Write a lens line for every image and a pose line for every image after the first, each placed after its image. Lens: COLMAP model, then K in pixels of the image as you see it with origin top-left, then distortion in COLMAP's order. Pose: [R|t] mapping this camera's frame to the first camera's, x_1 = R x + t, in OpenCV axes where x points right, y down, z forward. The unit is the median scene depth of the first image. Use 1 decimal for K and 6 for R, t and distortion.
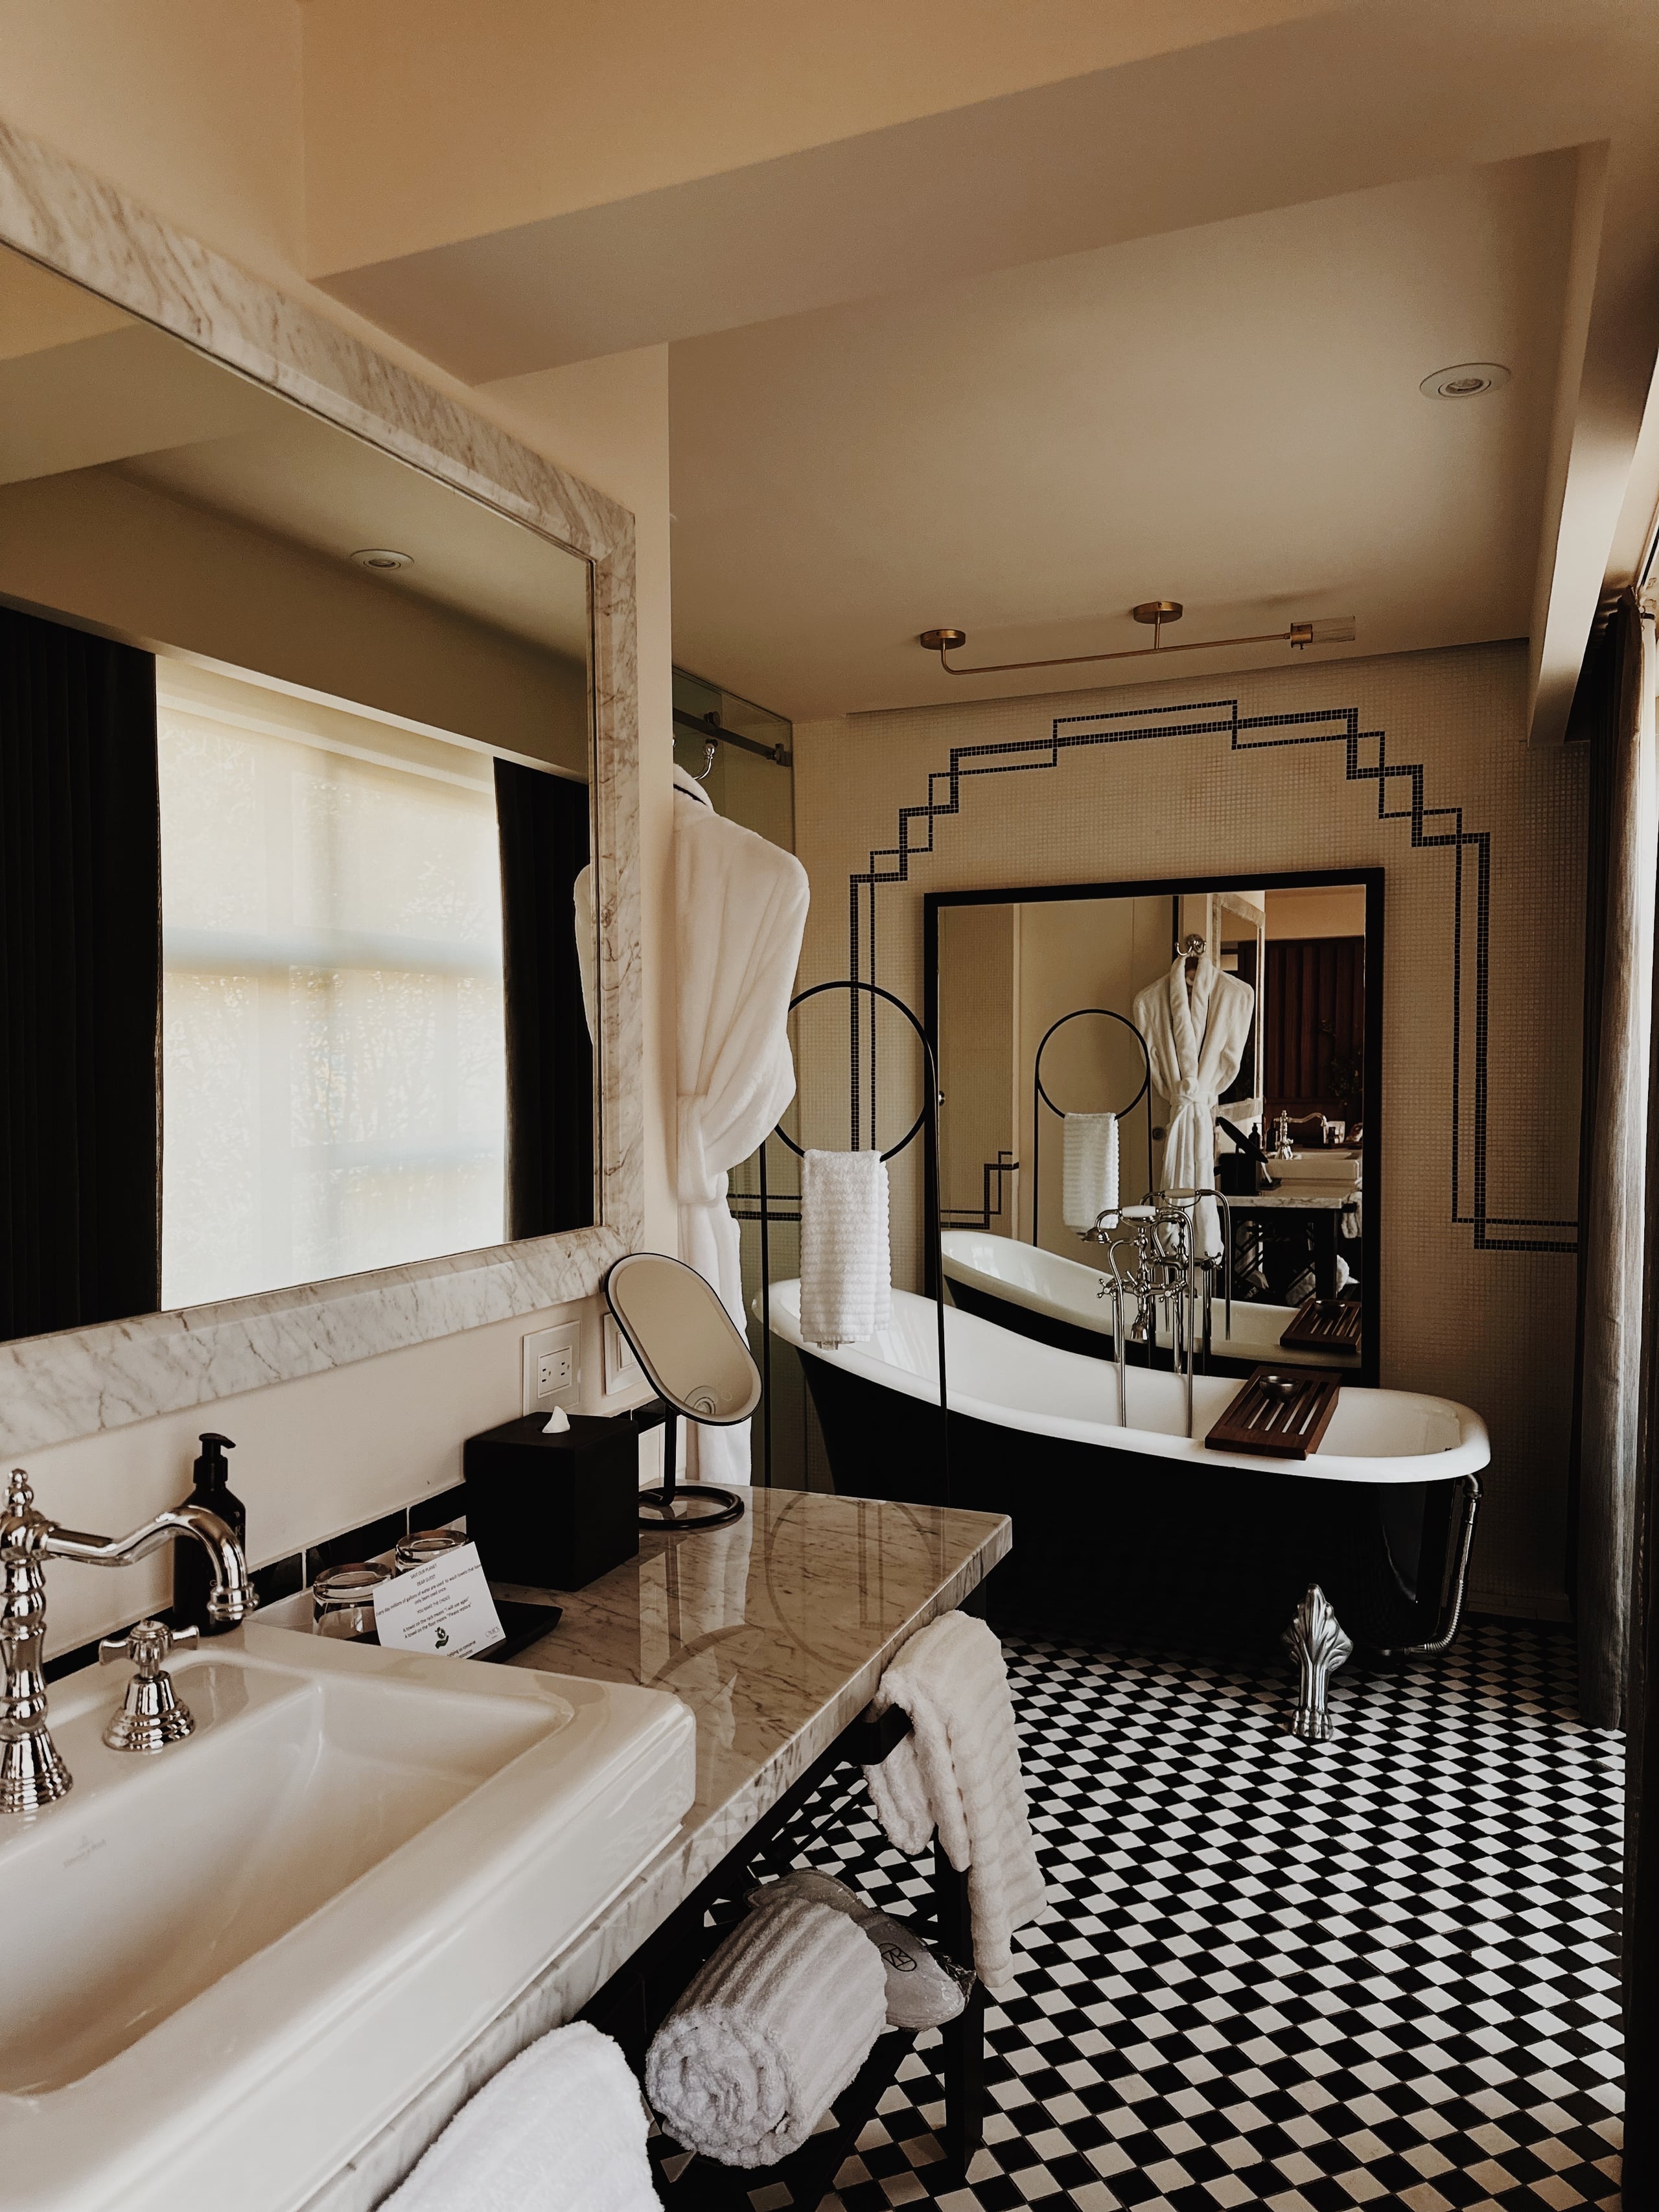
lens RADIAL K [[1638.3, 0, 827.6], [0, 1638.3, 1170.8], [0, 0, 1]] dist [0.029178, -0.045123]
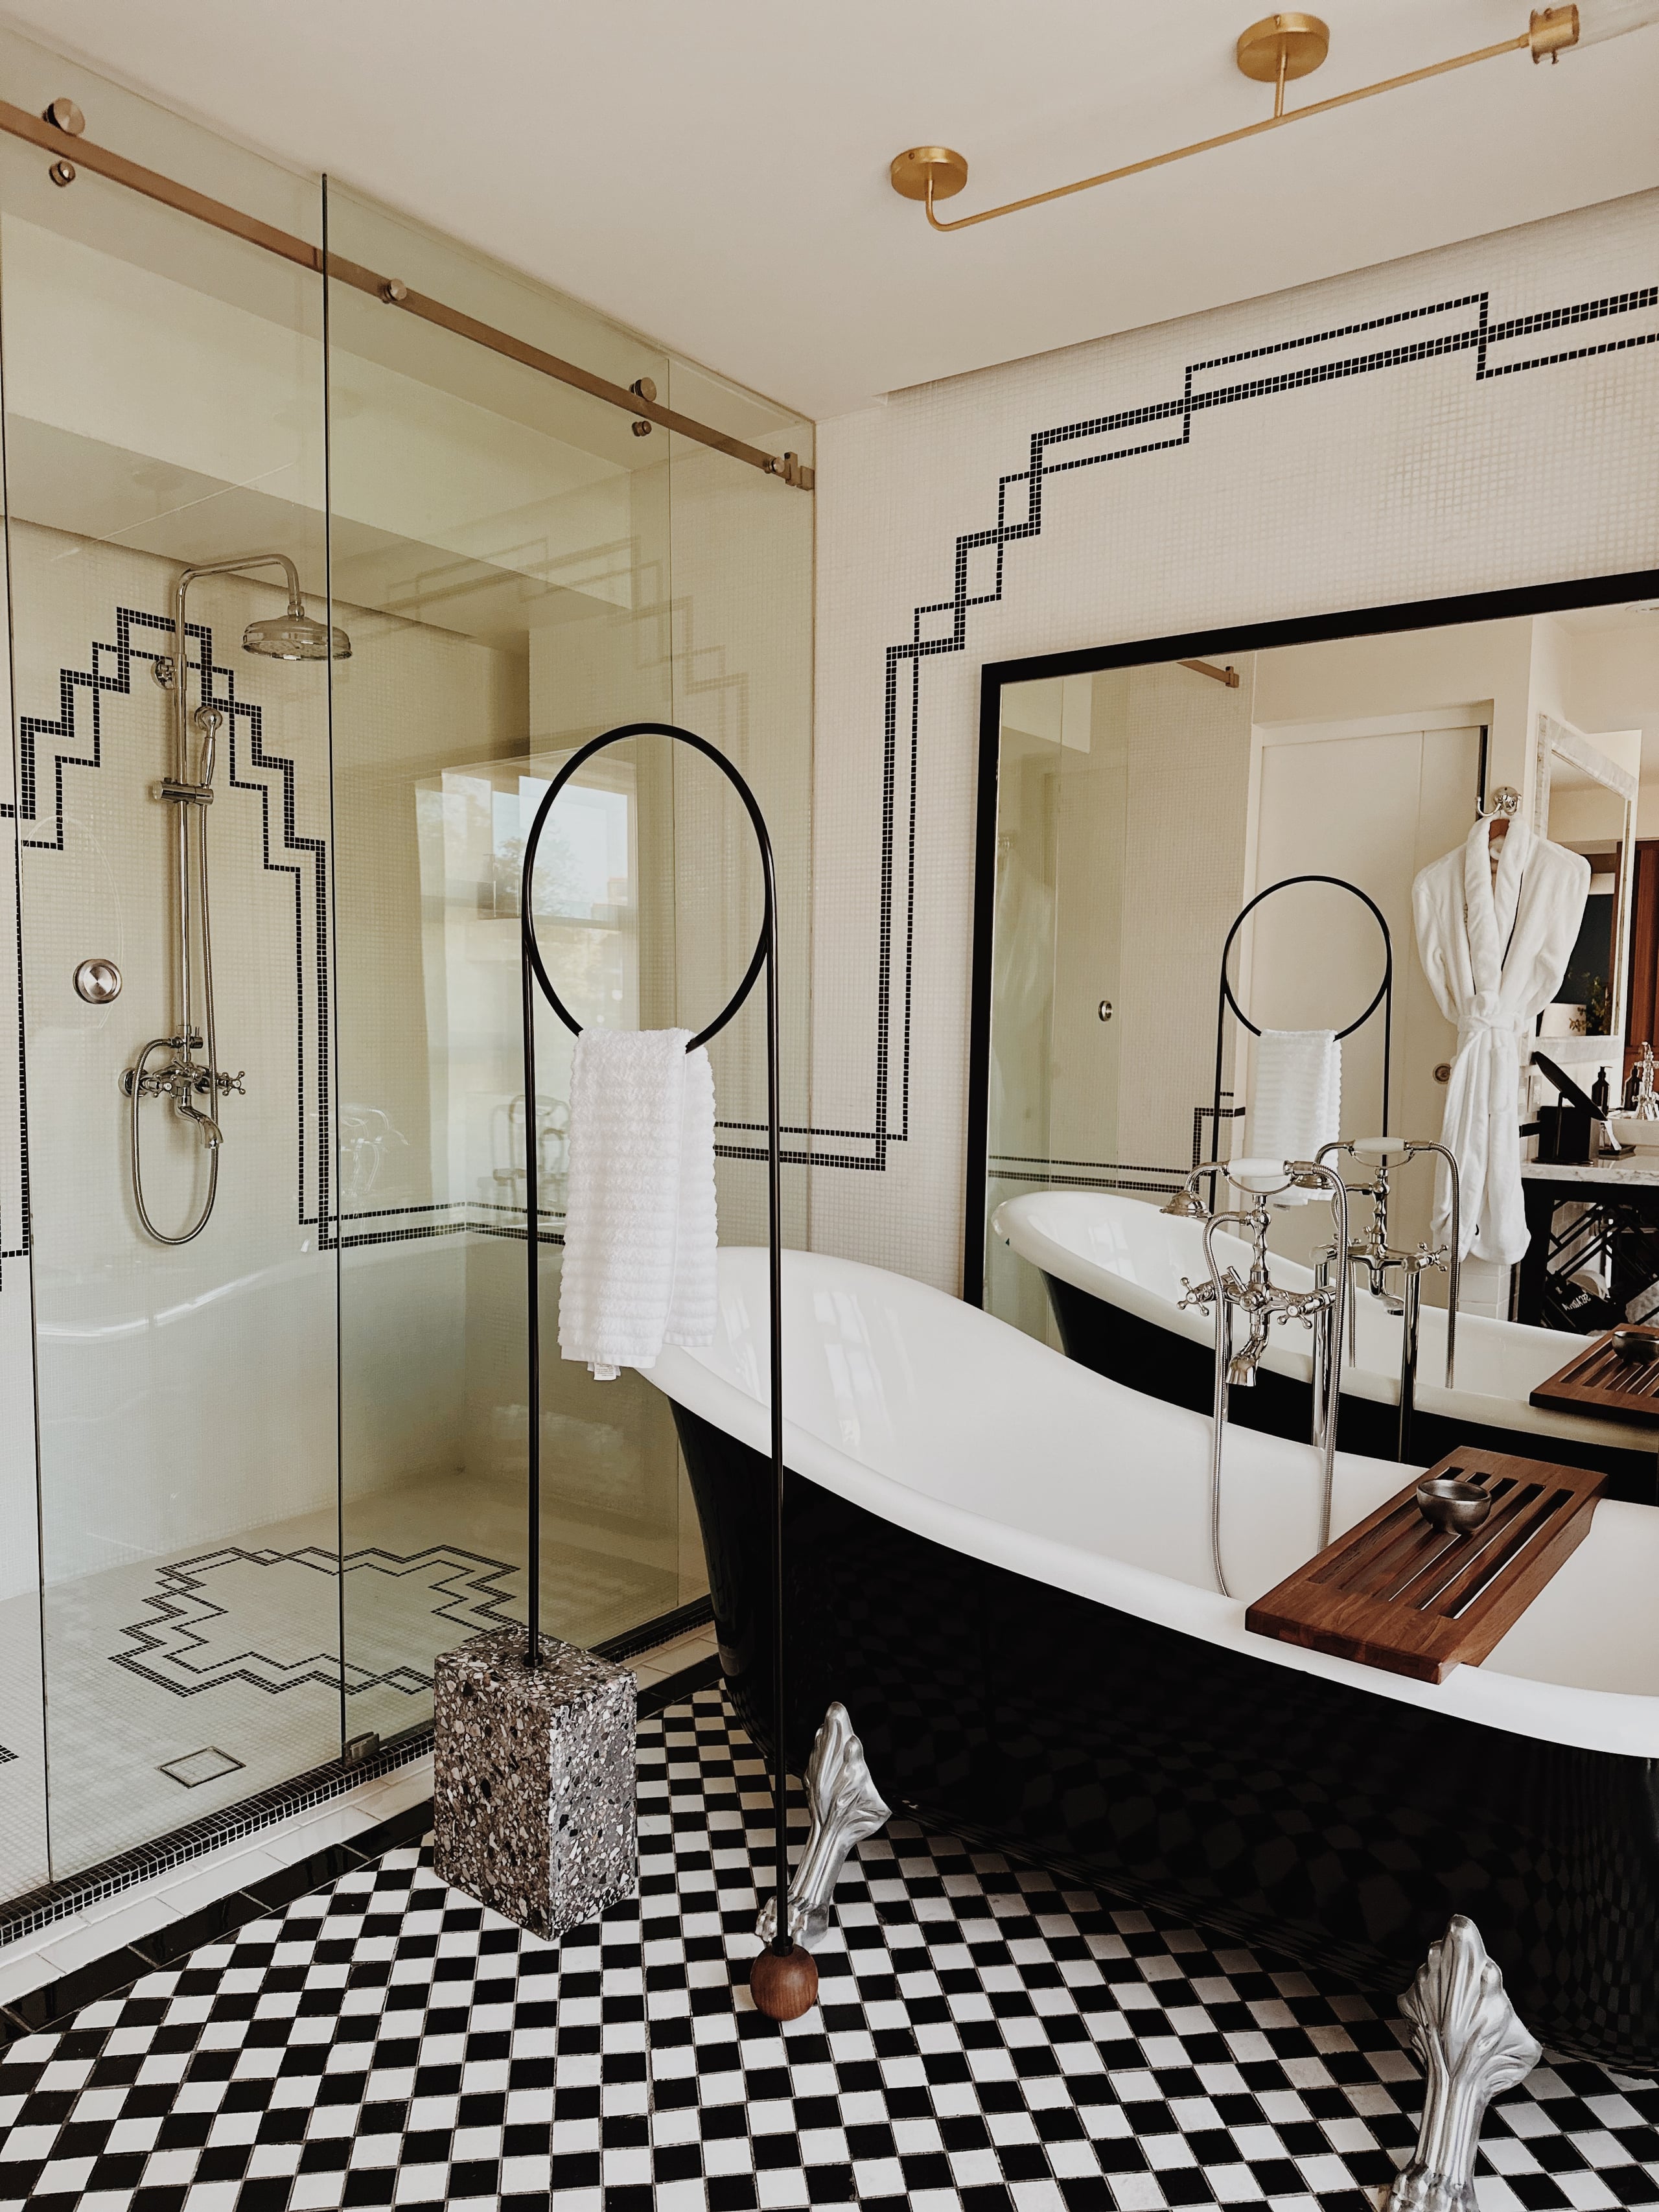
lens RADIAL K [[1638.3, 0, 827.6], [0, 1638.3, 1170.8], [0, 0, 1]] dist [0.029178, -0.045123]
pose [[0.971861, 0.045162, -0.231186, 0.157473], [-0.039314, 0.998781, 0.029844, 0.013111], [0.232252, -0.019915, 0.972452, 0.350094]]
